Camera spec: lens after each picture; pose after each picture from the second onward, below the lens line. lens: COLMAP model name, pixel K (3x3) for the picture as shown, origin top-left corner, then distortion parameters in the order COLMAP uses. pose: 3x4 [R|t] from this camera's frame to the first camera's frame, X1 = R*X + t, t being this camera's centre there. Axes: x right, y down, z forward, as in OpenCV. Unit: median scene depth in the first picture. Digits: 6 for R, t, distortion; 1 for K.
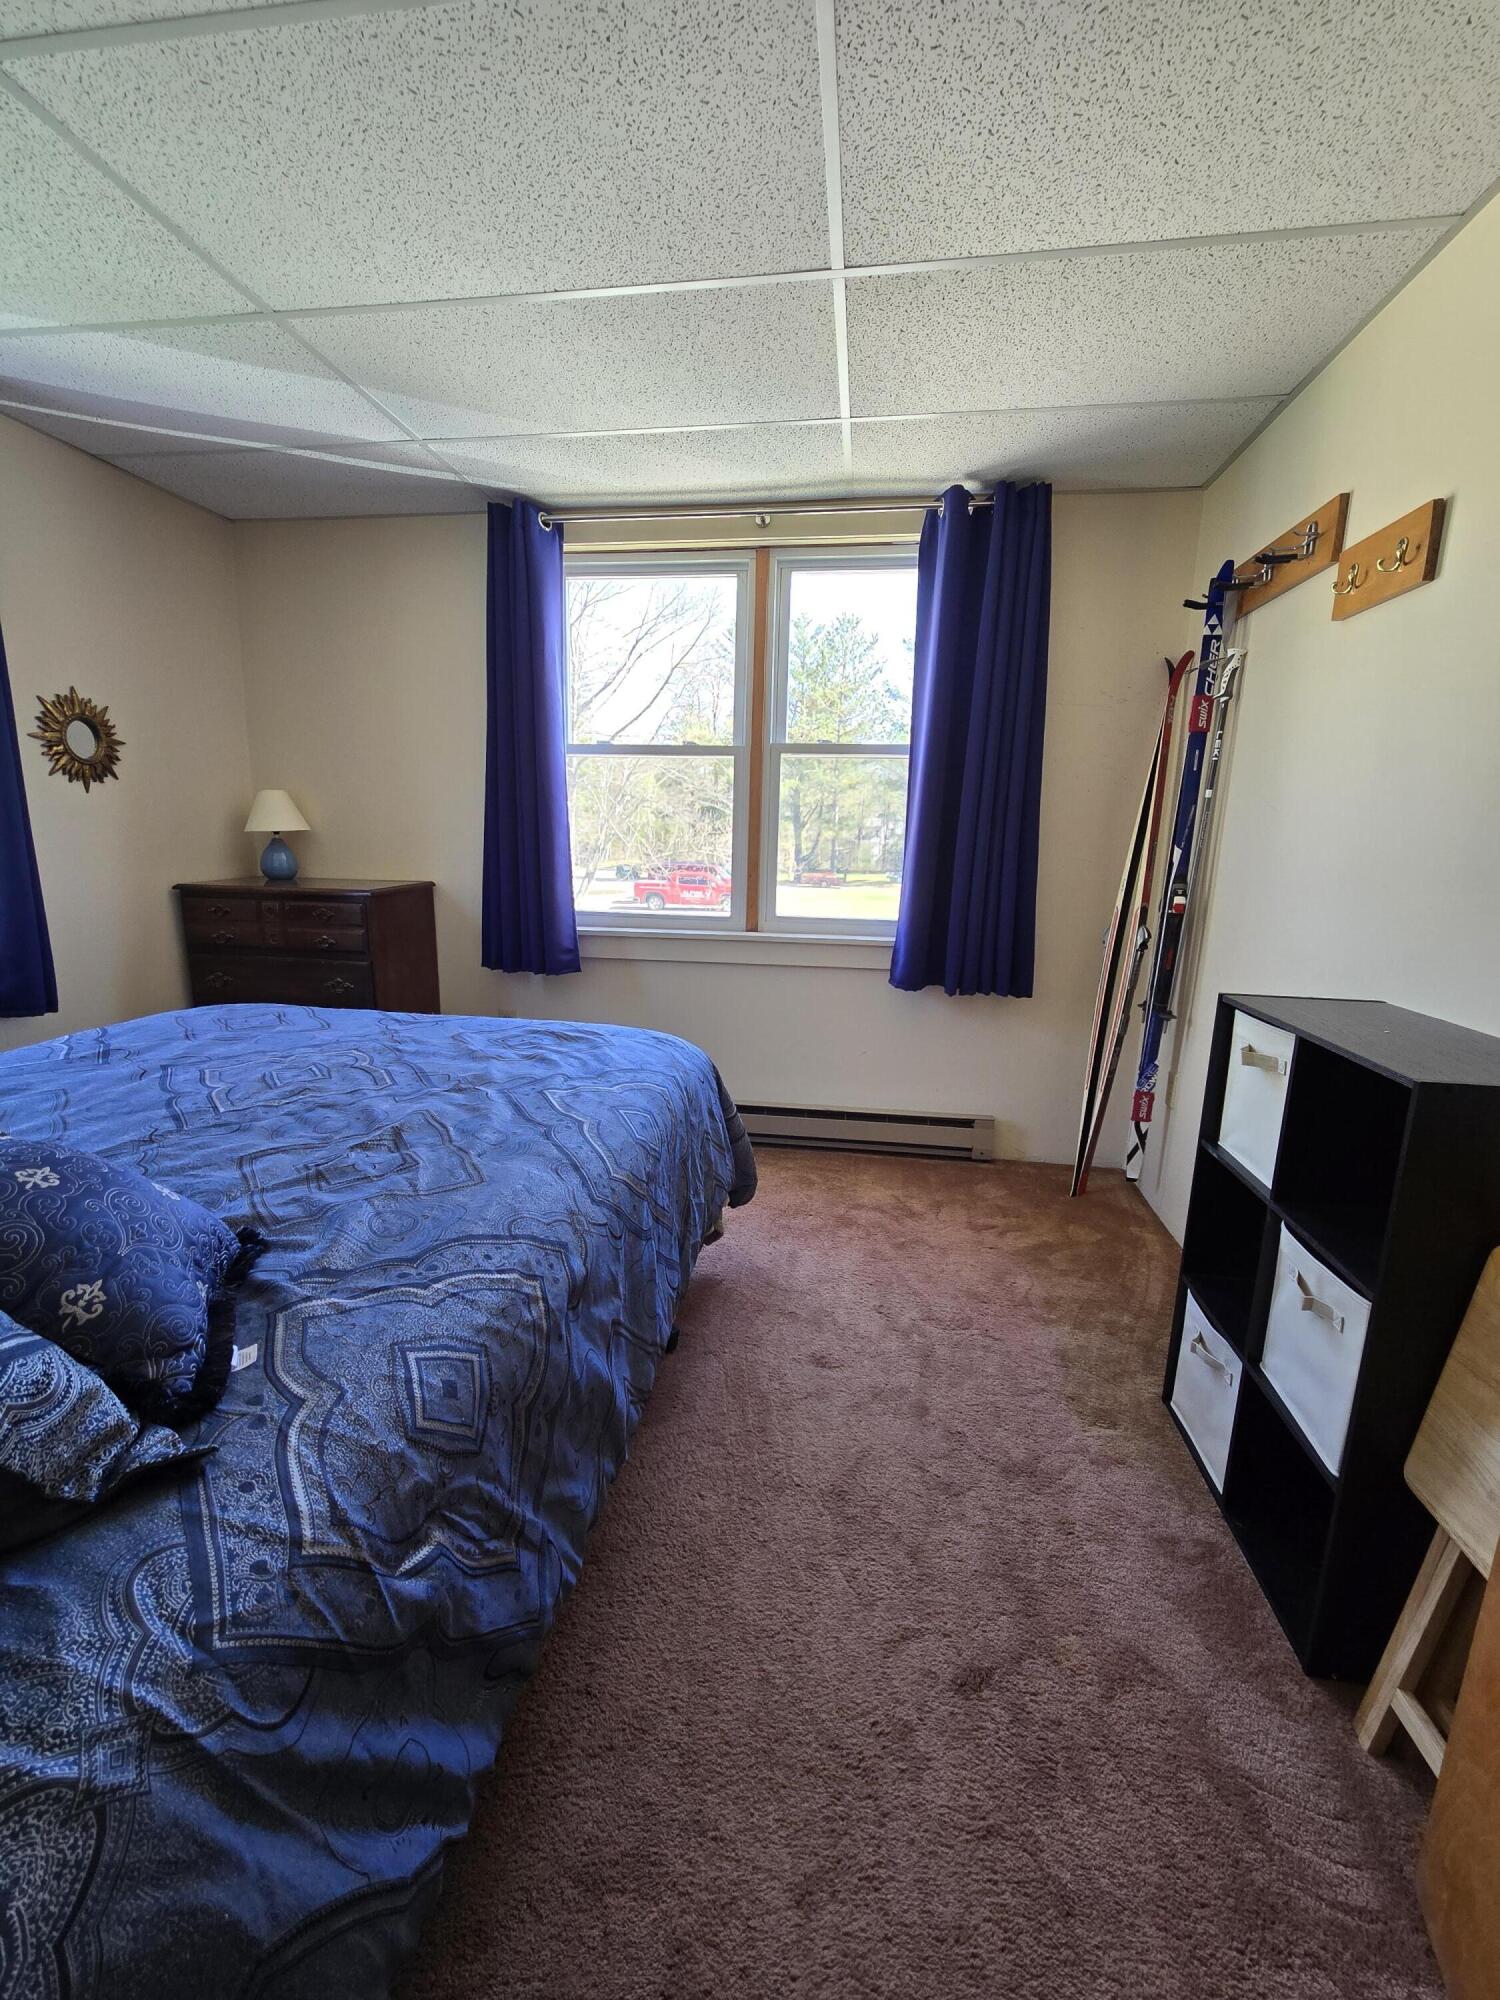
lens RADIAL K [[821.2, 0, 740.3], [0, 821.2, 993.2], [0, 0, 1]] dist [-0.003145, -0.000621]
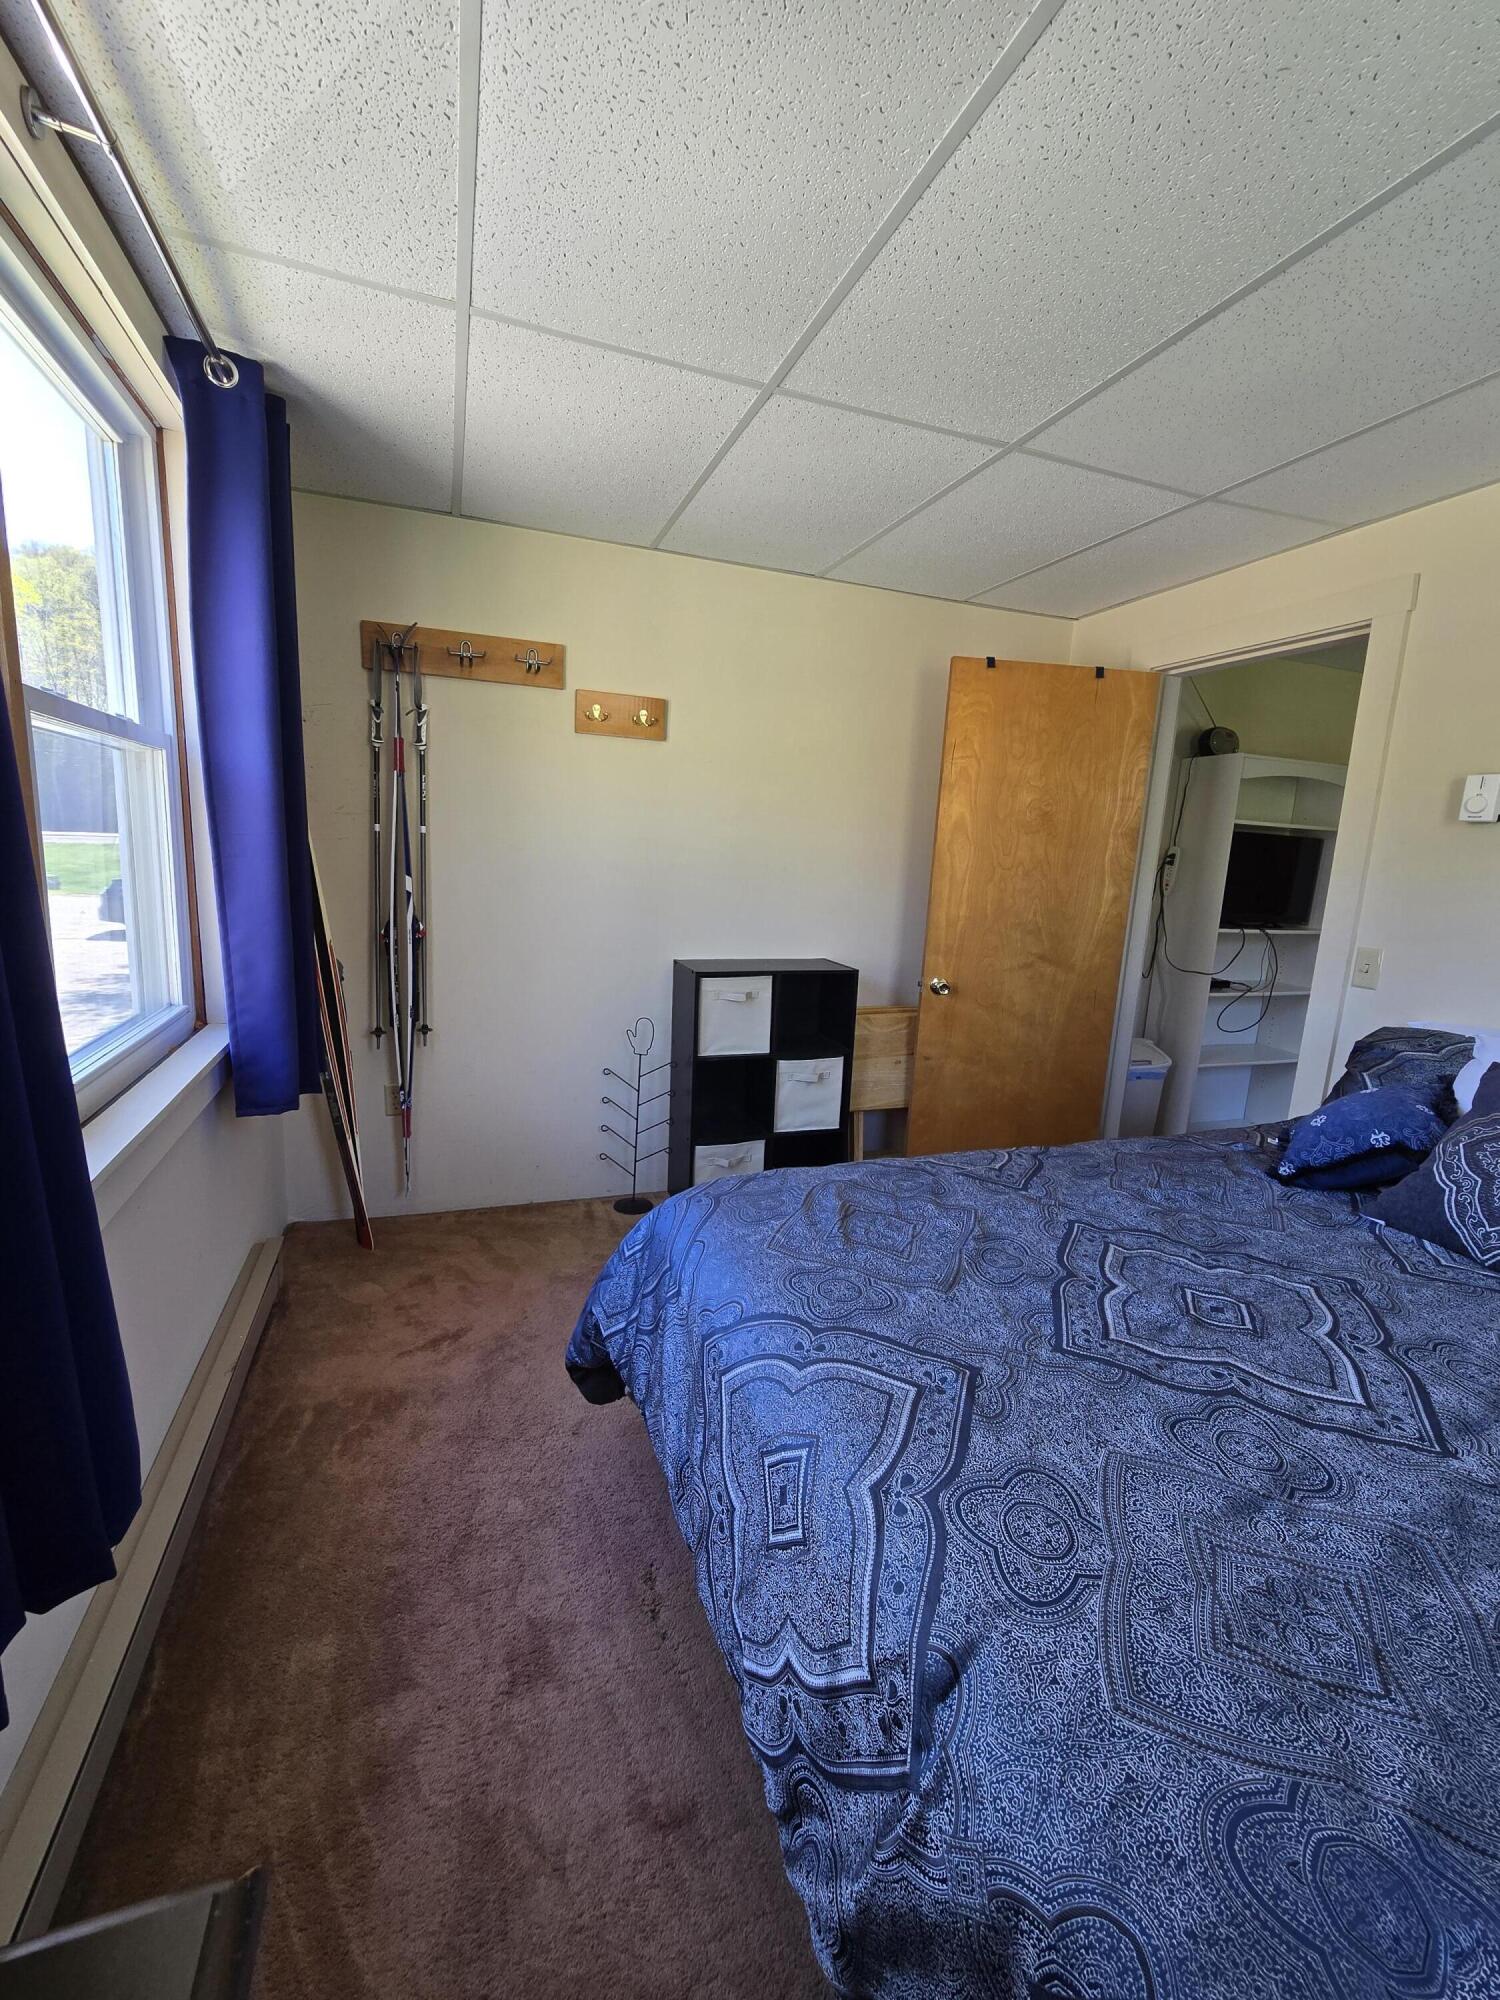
lens RADIAL K [[821.2, 0, 740.3], [0, 821.2, 993.2], [0, 0, 1]] dist [-0.003145, -0.000621]
pose [[-0.463238, -0.195745, 0.864346, -0.739485], [0.117656, 0.953086, 0.278899, -0.331364], [-0.878389, 0.230892, -0.418475, 1.297227]]
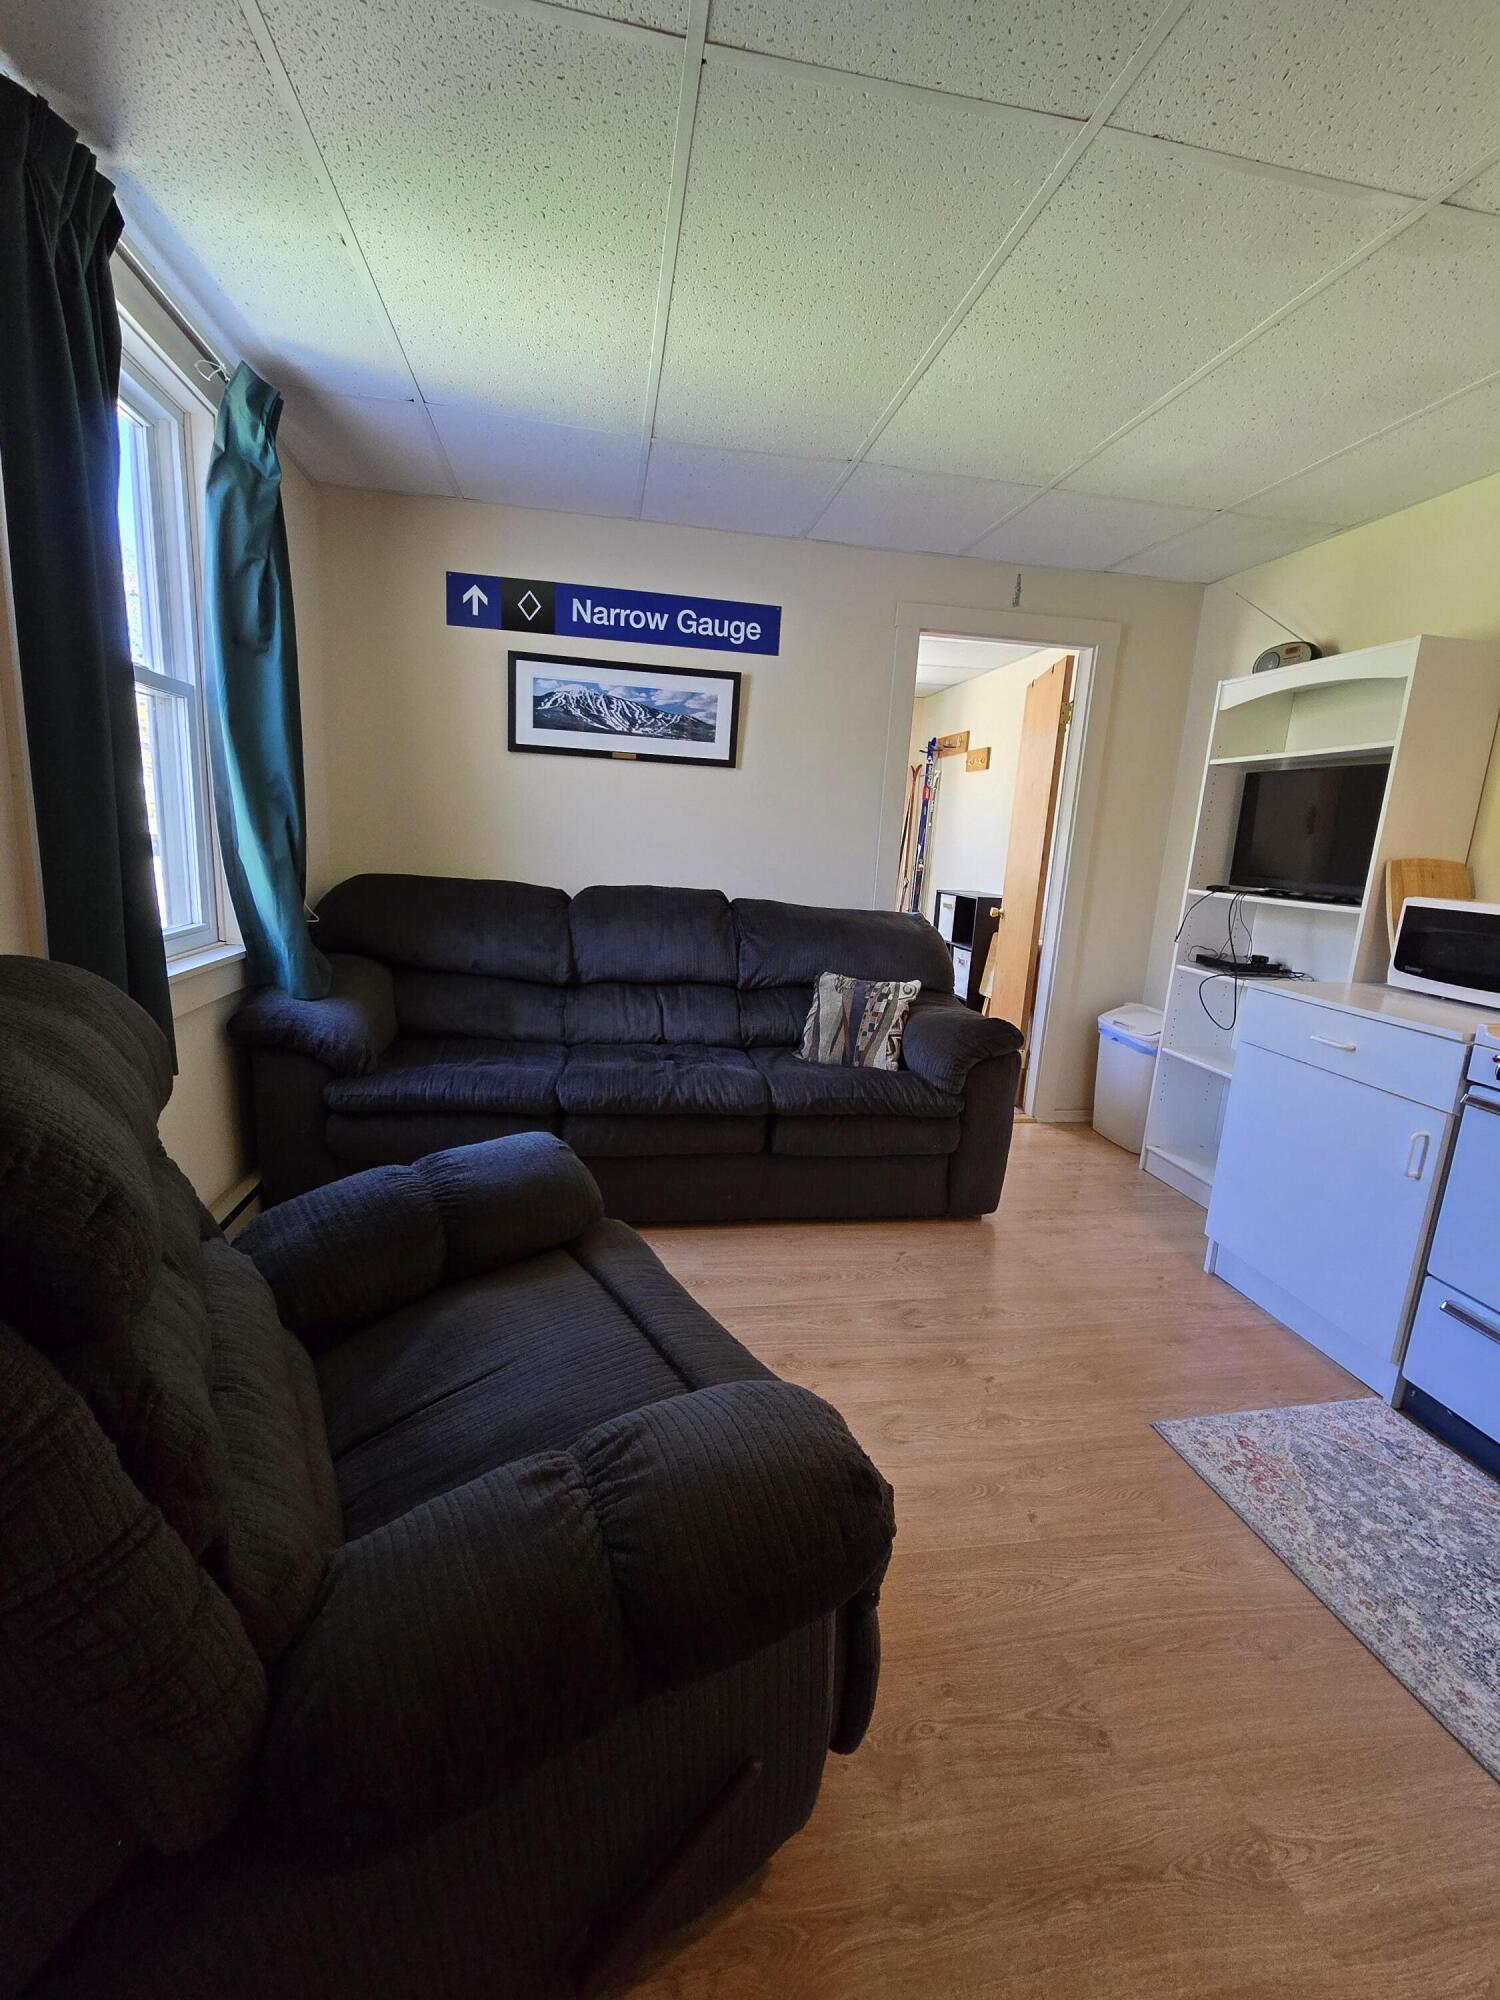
lens RADIAL K [[819.3, 0, 739.0], [0, 819.3, 984.8], [0, 0, 1]] dist [-0.001492, -0.000157]
pose [[0.953292, -0.024709, 0.301039, -0.907713], [0.025586, 0.999672, 0.001031, 0.282618], [-0.300966, 0.006720, 0.953611, -1.467025]]
